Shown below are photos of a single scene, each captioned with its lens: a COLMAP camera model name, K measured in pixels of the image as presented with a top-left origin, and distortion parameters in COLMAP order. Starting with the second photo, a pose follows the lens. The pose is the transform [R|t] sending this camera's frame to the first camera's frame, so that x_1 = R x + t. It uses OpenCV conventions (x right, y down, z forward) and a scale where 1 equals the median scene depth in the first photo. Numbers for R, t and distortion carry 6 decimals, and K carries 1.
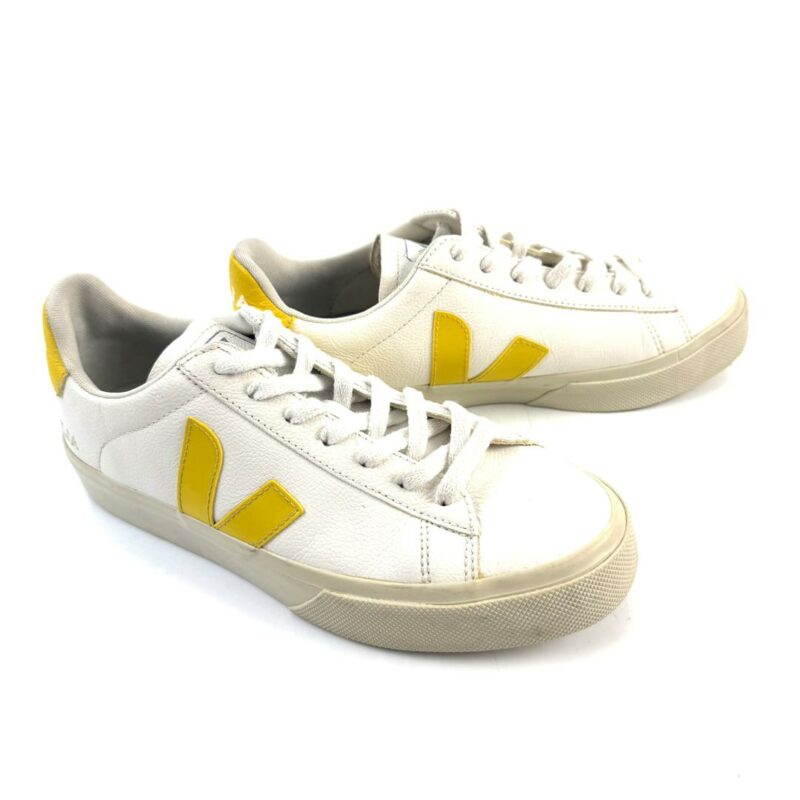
lens RADIAL K [[757.6, 0, 400.0], [0, 757.6, 400.0], [0, 0, 1]] dist [0.151814, -0.471765]
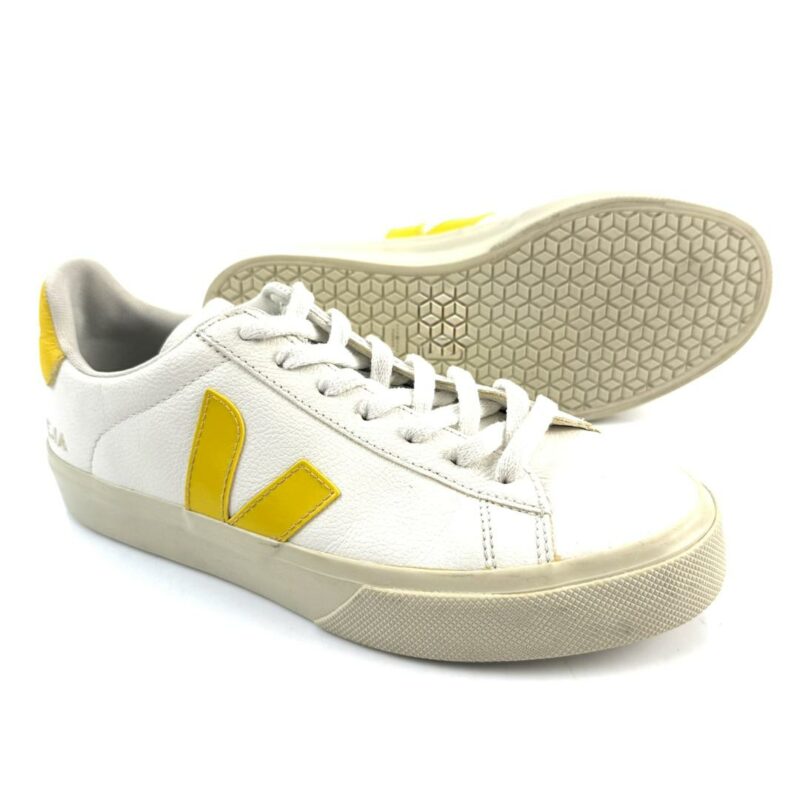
lens RADIAL K [[757.6, 0, 400.0], [0, 757.6, 400.0], [0, 0, 1]] dist [0.151814, -0.471765]
pose [[0.998585, 0.012921, 0.051583, -0.102891], [-0.002967, 0.982057, -0.188562, 0.200432], [-0.053094, 0.188142, 0.980706, 0.139031]]
